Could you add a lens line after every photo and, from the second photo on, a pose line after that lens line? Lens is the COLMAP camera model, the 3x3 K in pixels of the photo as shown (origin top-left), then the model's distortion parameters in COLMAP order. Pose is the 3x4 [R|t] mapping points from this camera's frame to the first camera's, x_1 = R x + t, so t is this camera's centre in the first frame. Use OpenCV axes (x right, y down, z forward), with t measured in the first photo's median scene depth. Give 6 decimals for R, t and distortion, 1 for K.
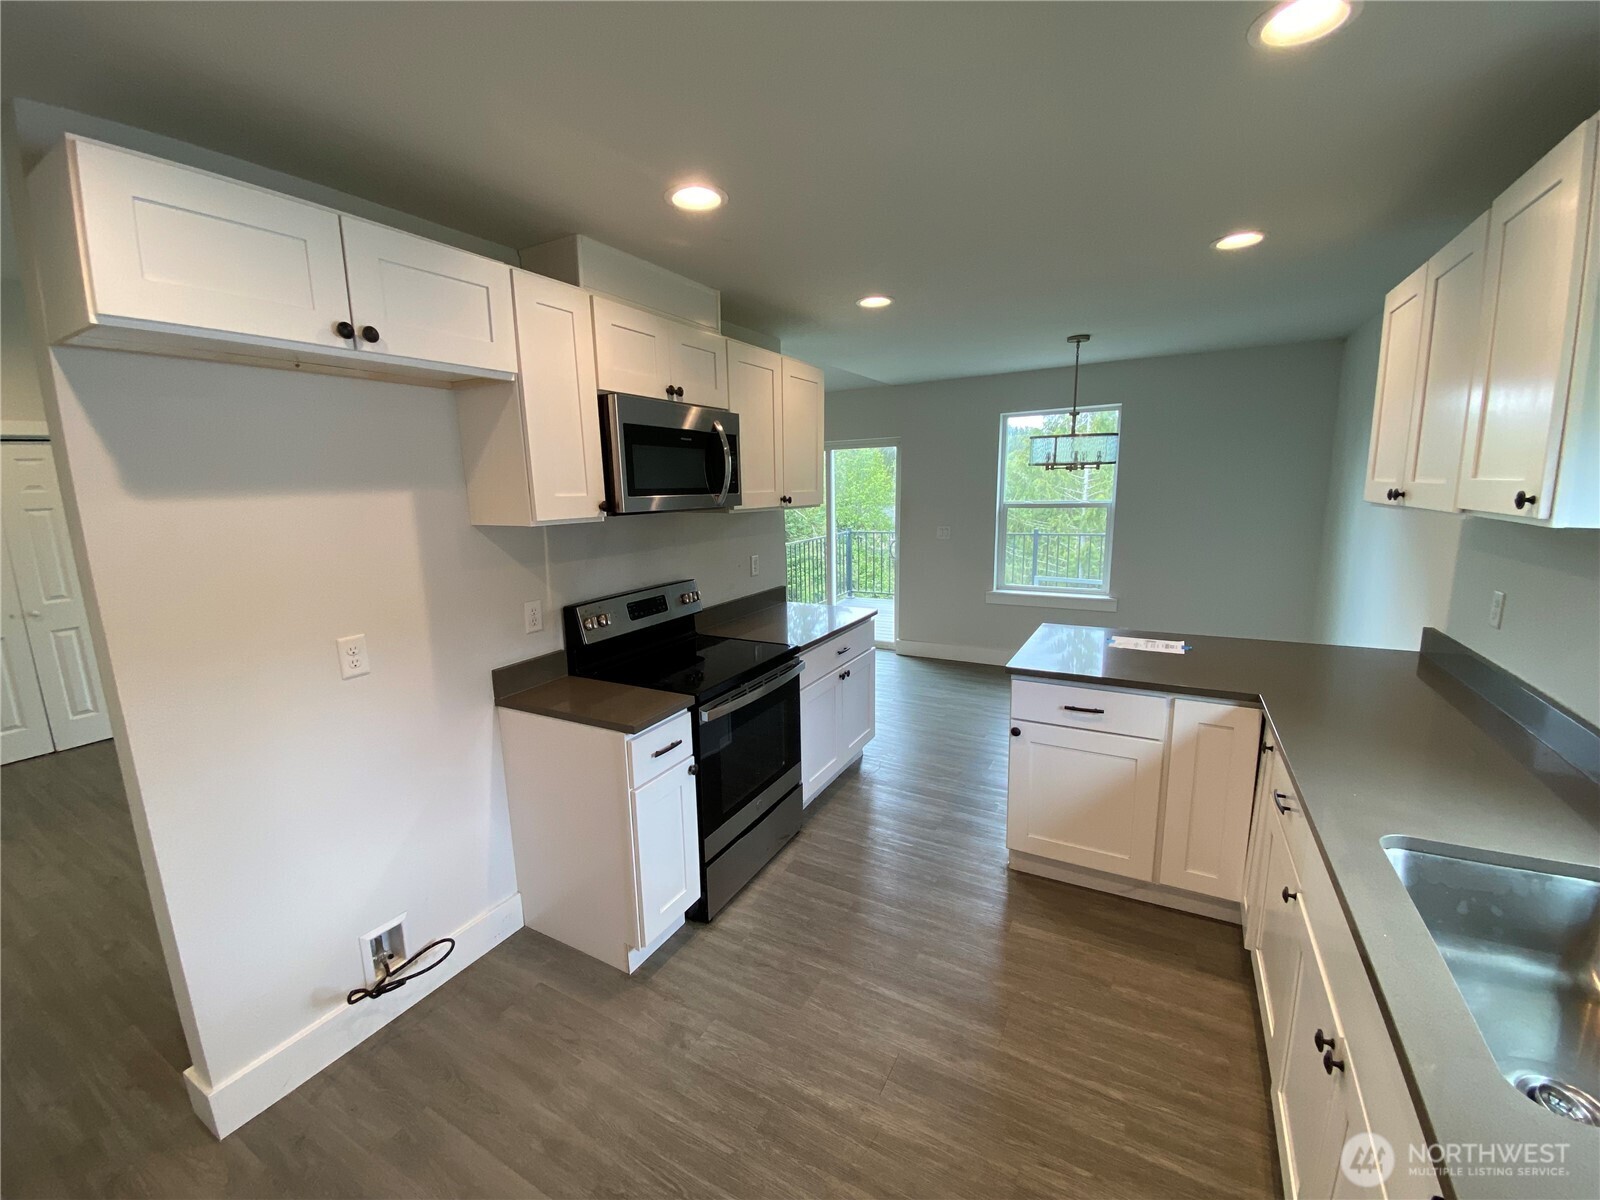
lens RADIAL K [[646.9, 0, 790.3], [0, 646.9, 596.0], [0, 0, 1]] dist [0.038204, -0.032503]
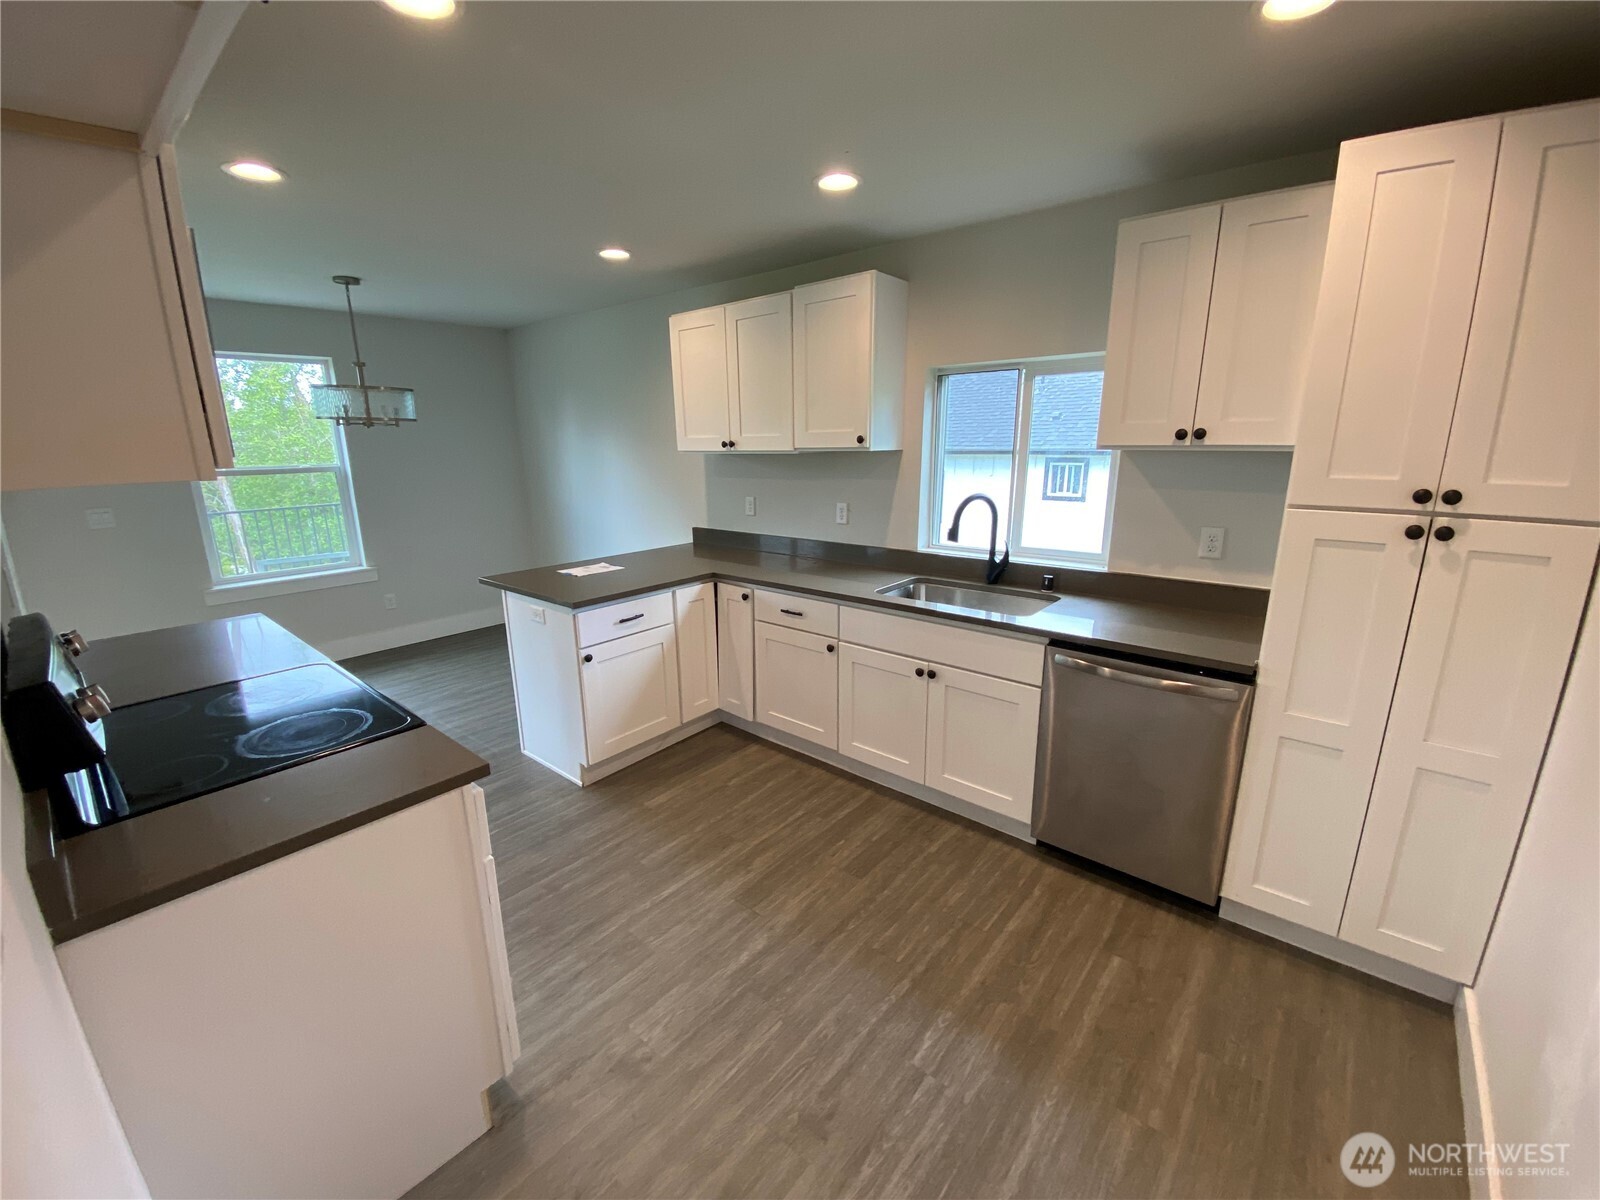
lens RADIAL K [[646.9, 0, 790.3], [0, 646.9, 596.0], [0, 0, 1]] dist [0.038204, -0.032503]
pose [[0.200033, -0.212508, 0.956466, -0.748798], [0.176973, 0.967976, 0.178054, -0.038513], [-0.963674, 0.133652, 0.231236, 0.469423]]
